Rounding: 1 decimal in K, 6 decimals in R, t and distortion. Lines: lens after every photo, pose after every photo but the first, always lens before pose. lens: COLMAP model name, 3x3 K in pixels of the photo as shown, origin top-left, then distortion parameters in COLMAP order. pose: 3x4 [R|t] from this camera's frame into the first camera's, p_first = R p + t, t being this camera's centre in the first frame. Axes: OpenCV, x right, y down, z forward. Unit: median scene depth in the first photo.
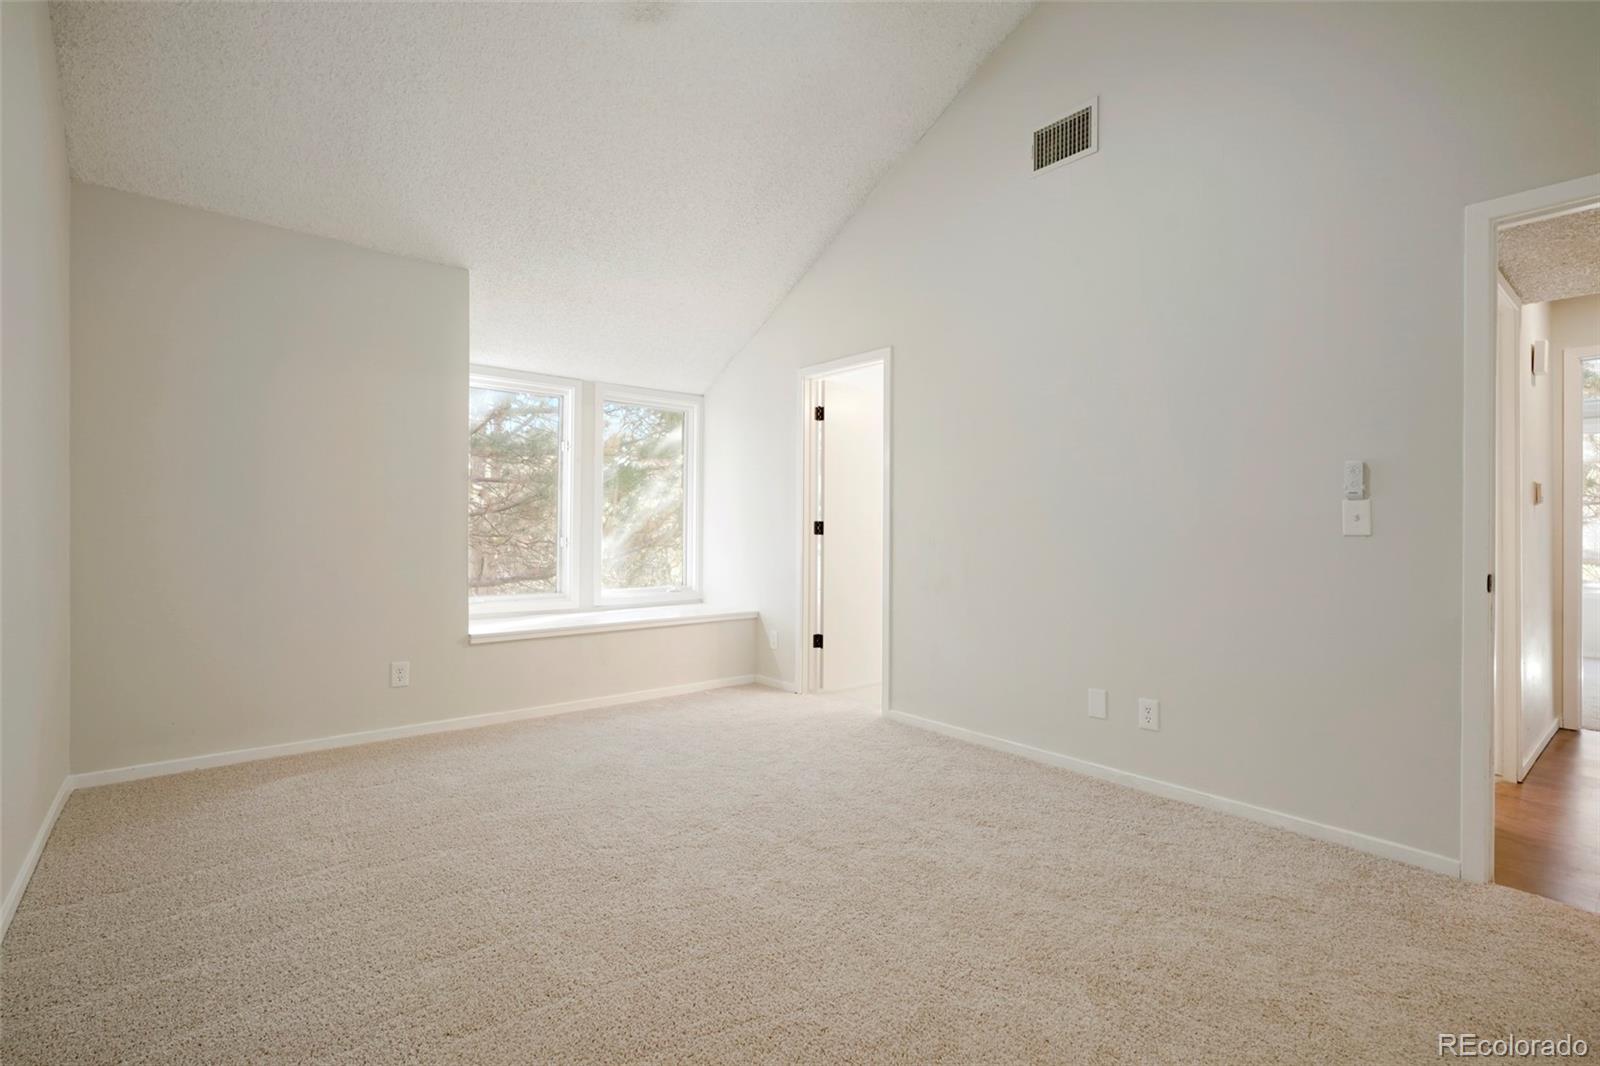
lens RADIAL K [[744.9, 0, 800.0], [0, 744.9, 533.0], [0, 0, 1]] dist [-0.003751, -0.000431]
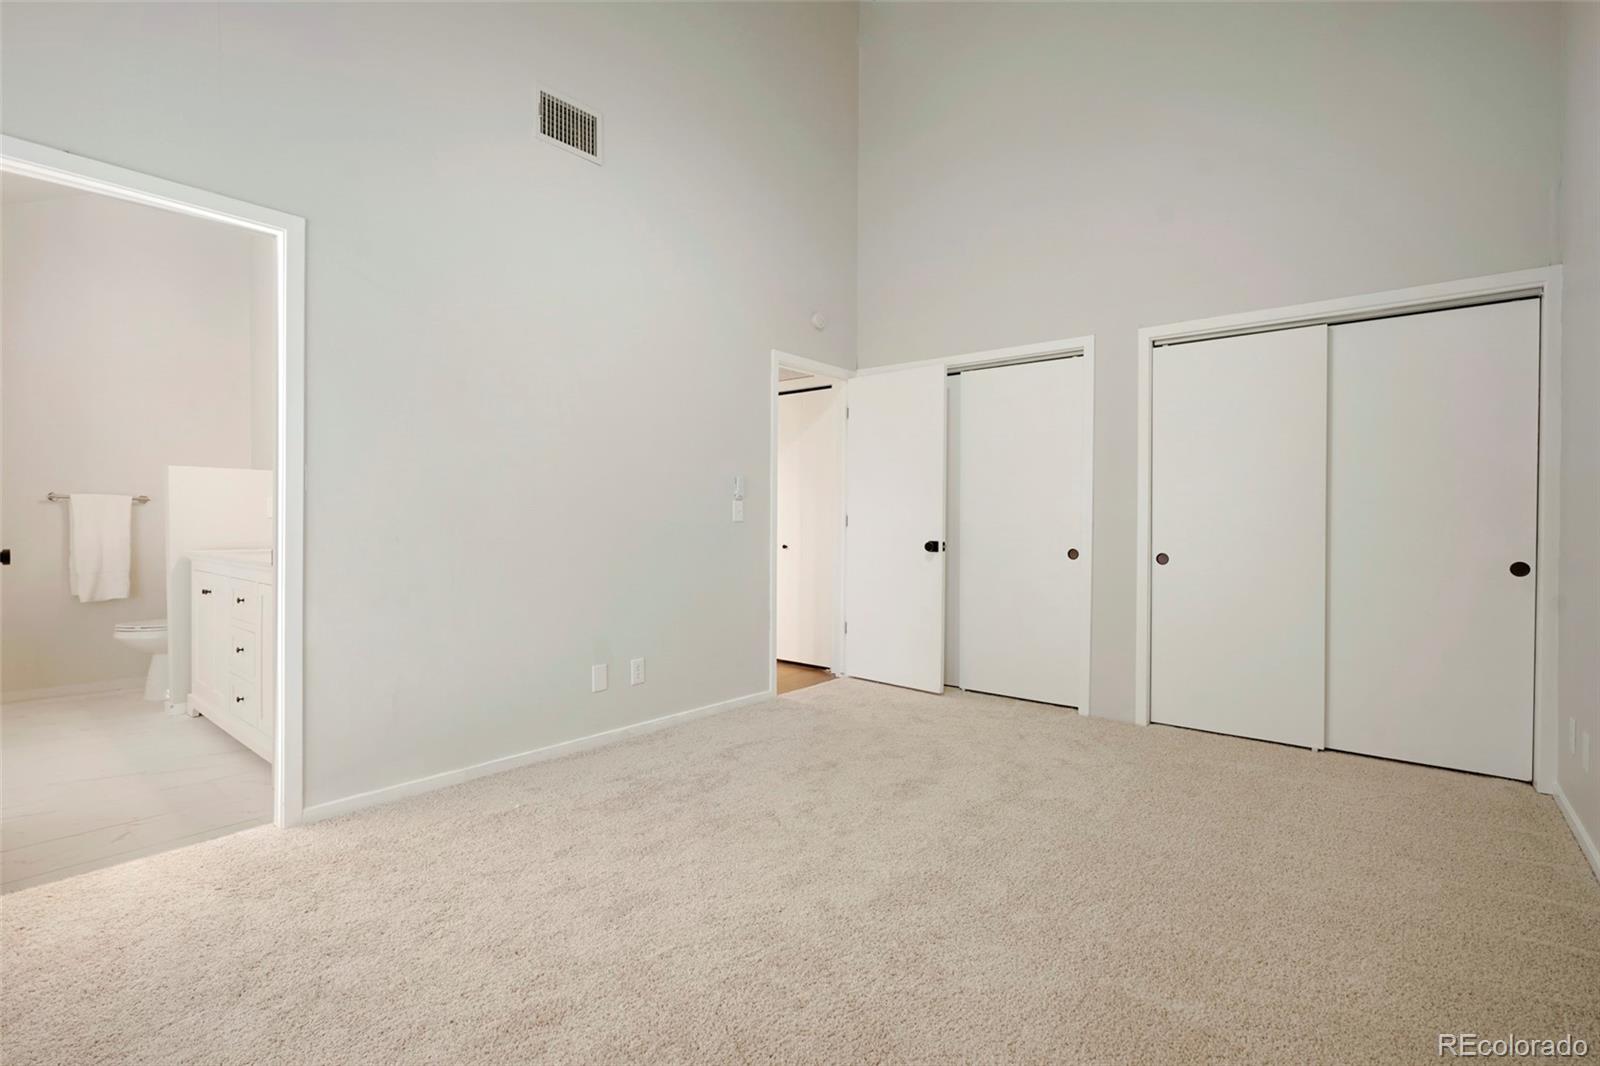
lens RADIAL K [[744.9, 0, 800.0], [0, 744.9, 533.0], [0, 0, 1]] dist [-0.003751, -0.000431]
pose [[-0.186598, -0.025262, 0.982112, -0.745685], [-0.002972, 0.999679, 0.025149, -0.010961], [-0.982432, 0.001774, -0.186613, 0.950226]]
